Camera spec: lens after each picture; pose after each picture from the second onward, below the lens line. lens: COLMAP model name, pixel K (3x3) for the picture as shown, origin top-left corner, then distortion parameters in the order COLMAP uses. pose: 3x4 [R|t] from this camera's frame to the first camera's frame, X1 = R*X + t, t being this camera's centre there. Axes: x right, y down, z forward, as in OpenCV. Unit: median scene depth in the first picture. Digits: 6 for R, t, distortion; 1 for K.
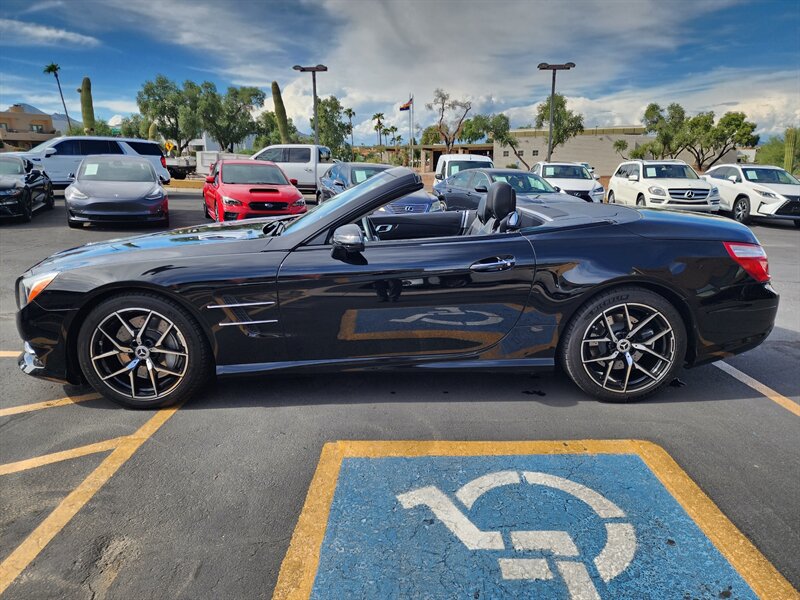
lens RADIAL K [[541.3, 0, 400.4], [0, 541.3, 299.9], [0, 0, 1]] dist [0.057969, -0.056884]
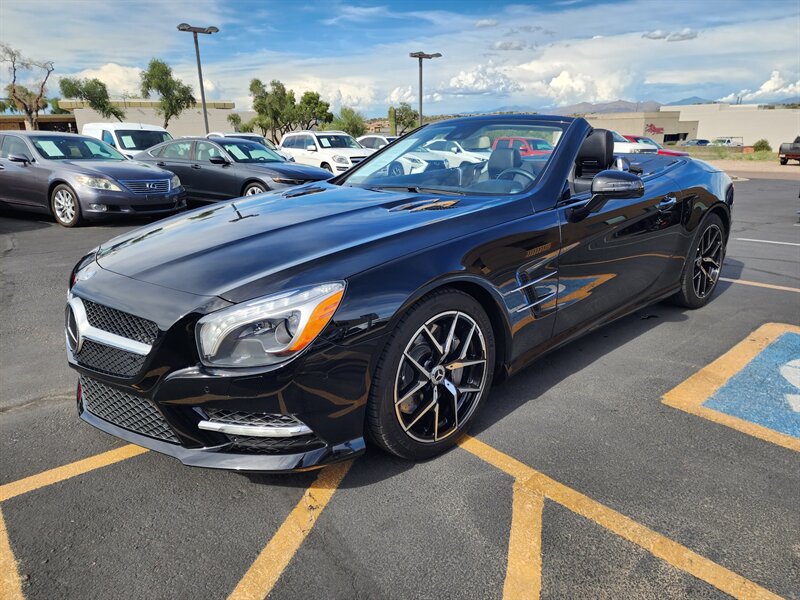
lens RADIAL K [[540.6, 0, 396.0], [0, 540.6, 303.2], [0, 0, 1]] dist [0.059496, -0.058413]
pose [[0.748080, -0.202859, 0.631842, -0.742980], [0.173432, 0.978805, 0.108916, -0.063162], [-0.640544, 0.028104, 0.767407, 0.395397]]
